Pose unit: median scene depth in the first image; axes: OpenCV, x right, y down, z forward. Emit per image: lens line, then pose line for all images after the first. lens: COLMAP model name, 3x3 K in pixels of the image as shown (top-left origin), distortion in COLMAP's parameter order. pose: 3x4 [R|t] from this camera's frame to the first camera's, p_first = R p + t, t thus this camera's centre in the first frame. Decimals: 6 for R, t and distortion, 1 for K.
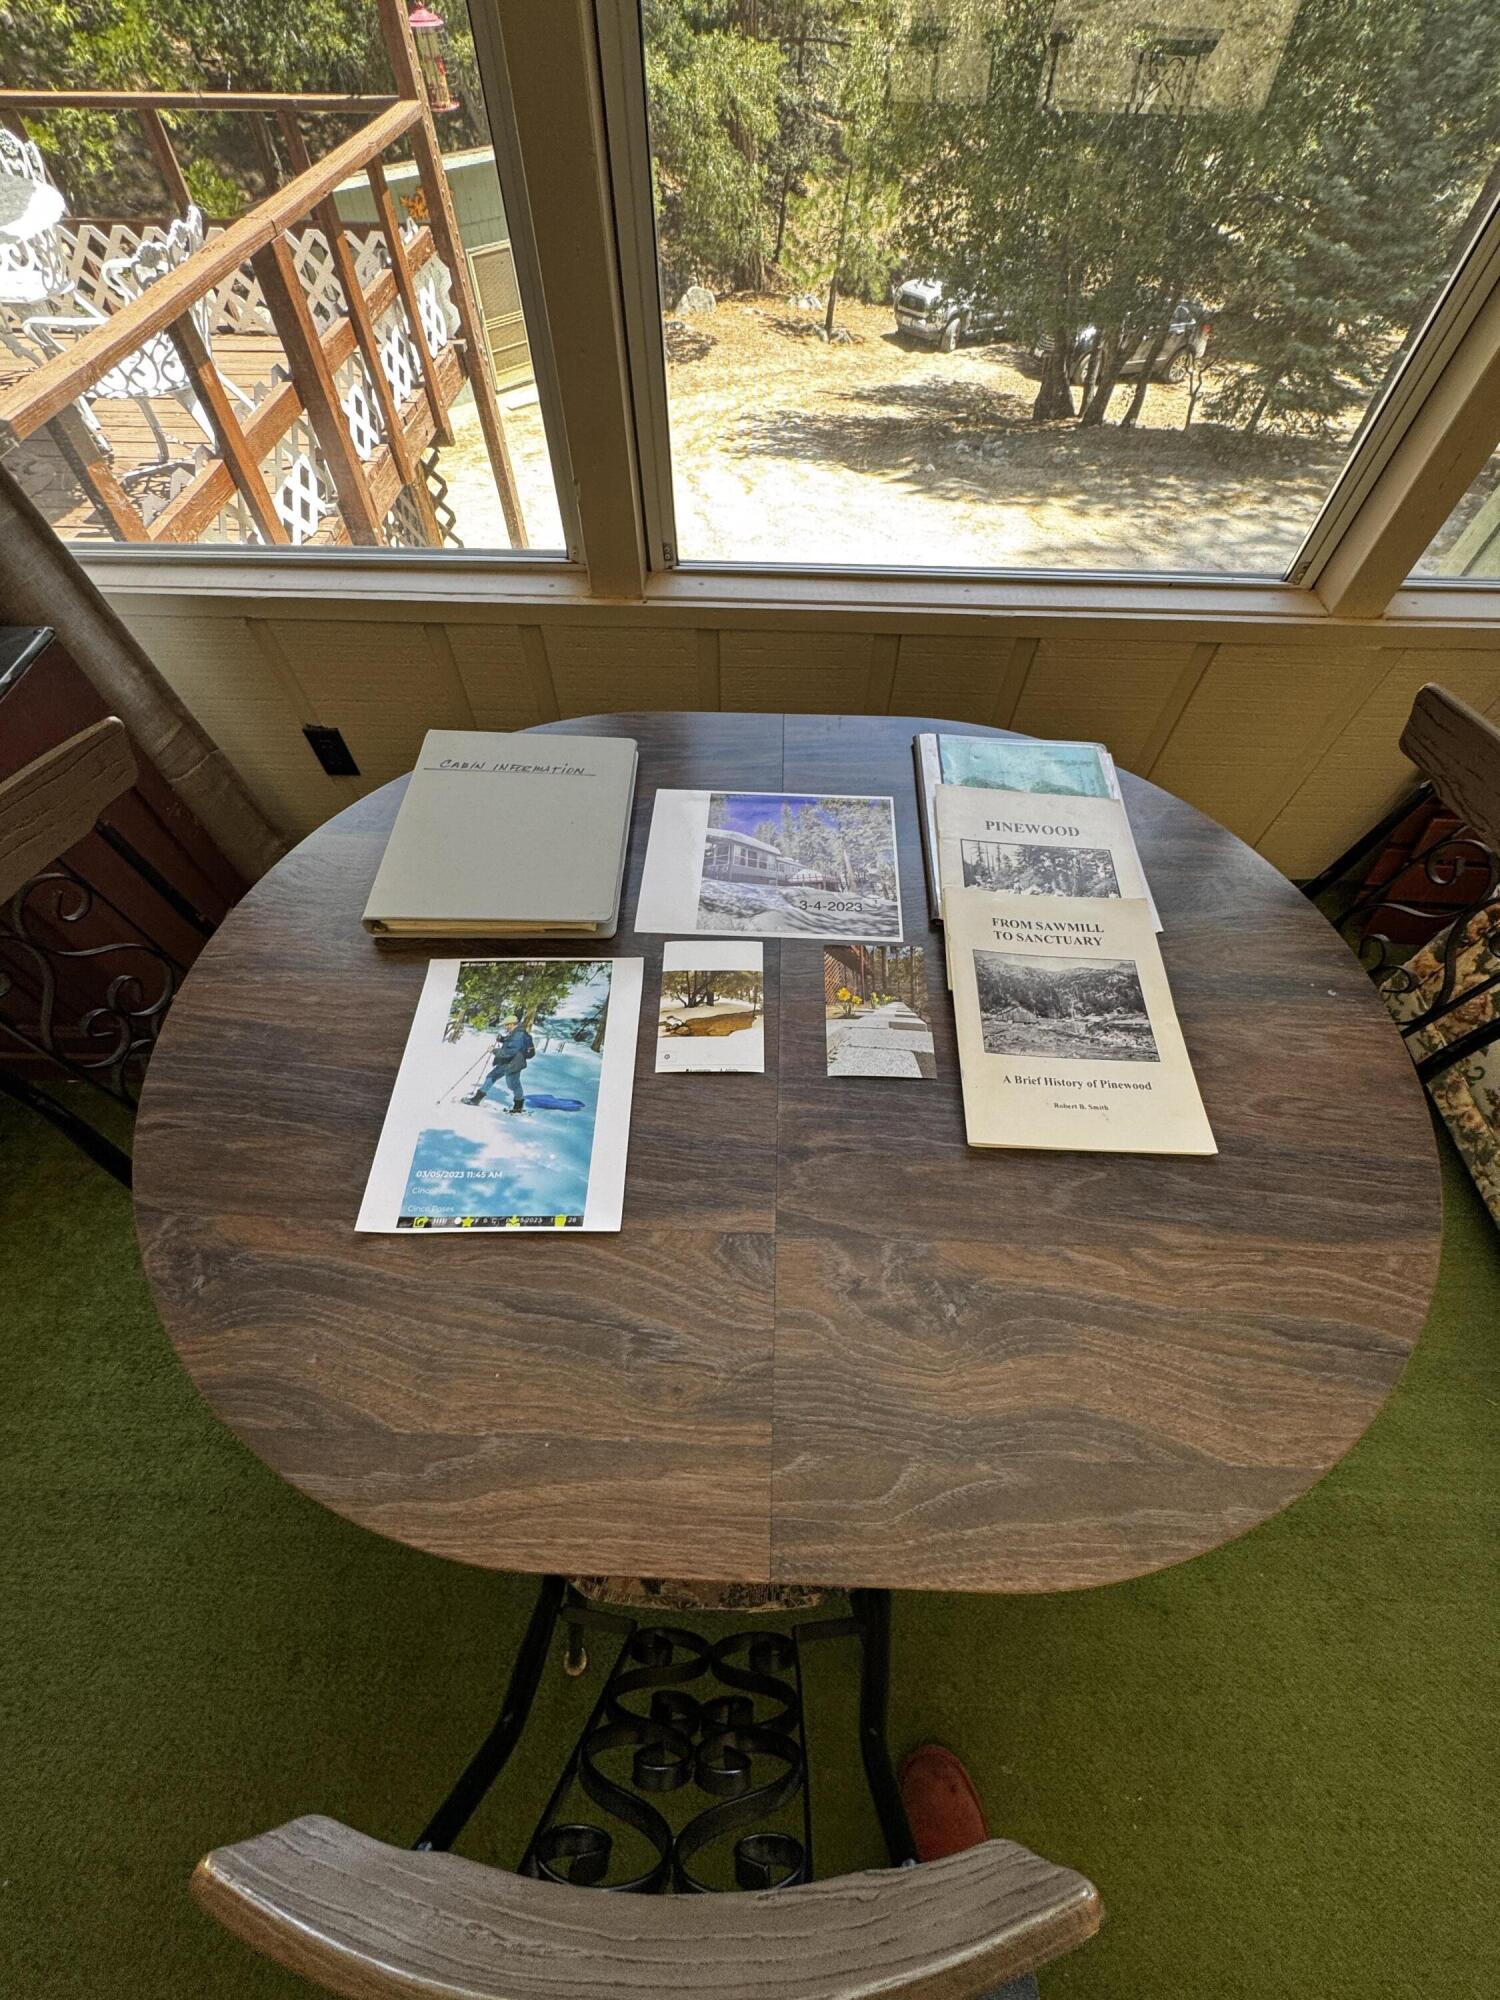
lens RADIAL K [[798.2, 0, 756.4], [0, 798.2, 999.2], [0, 0, 1]] dist [-0.007897, 0.000248]
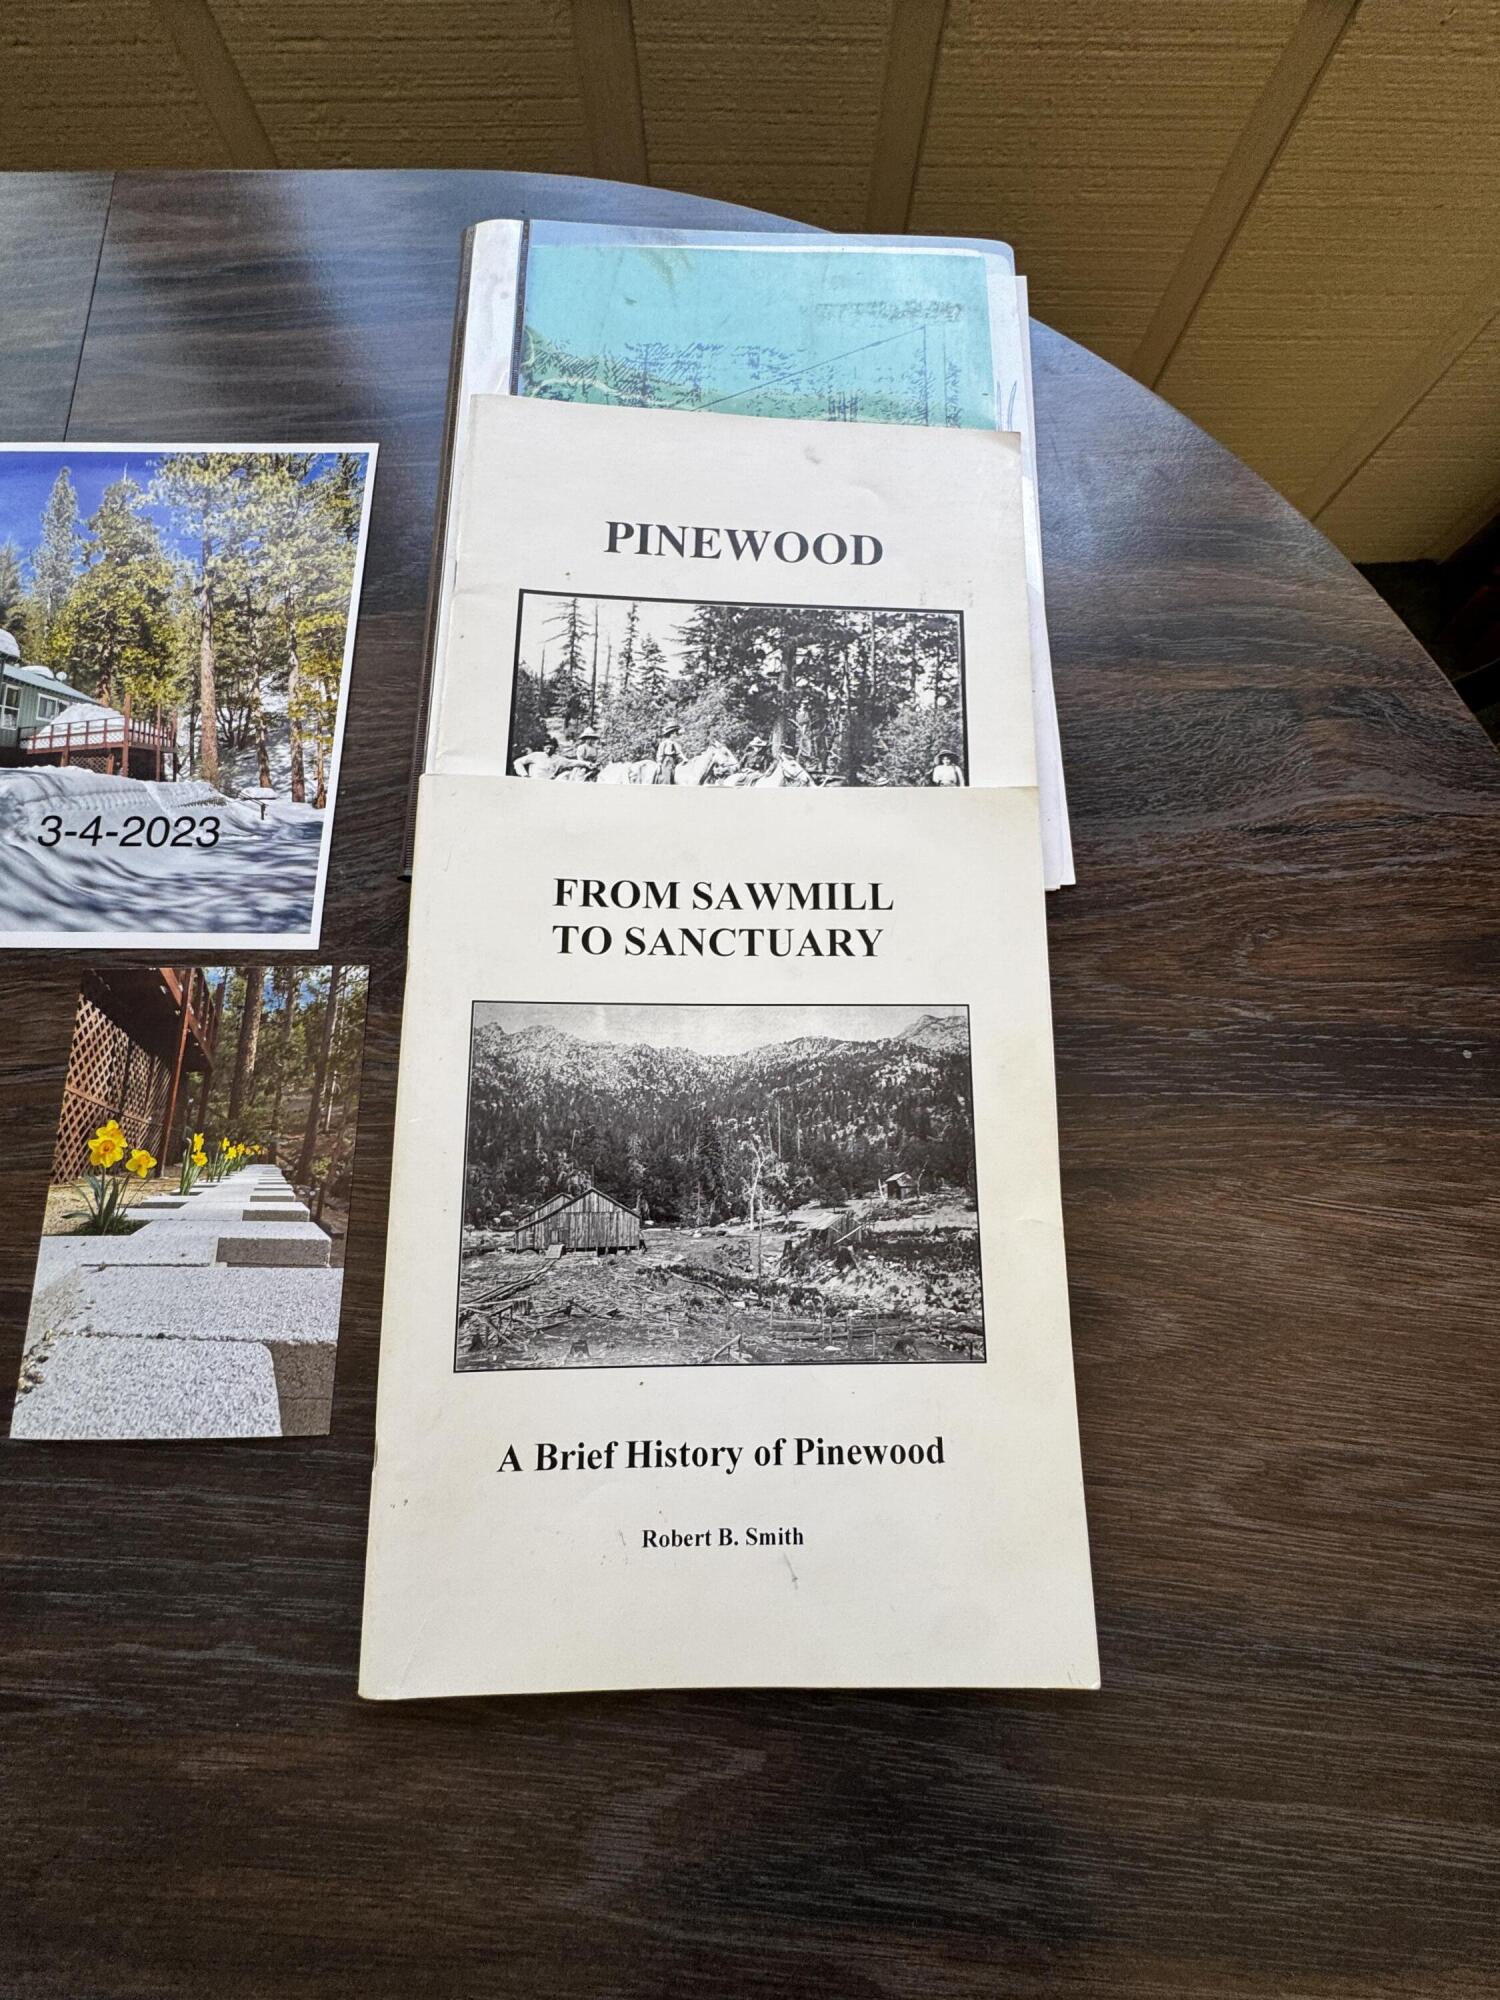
lens RADIAL K [[798.2, 0, 756.4], [0, 798.2, 999.2], [0, 0, 1]] dist [-0.007897, 0.000248]
pose [[0.999165, -0.038816, 0.012716, 0.382793], [0.031339, 0.928174, 0.370825, -0.180268], [-0.026196, -0.370117, 0.928616, 0.693296]]
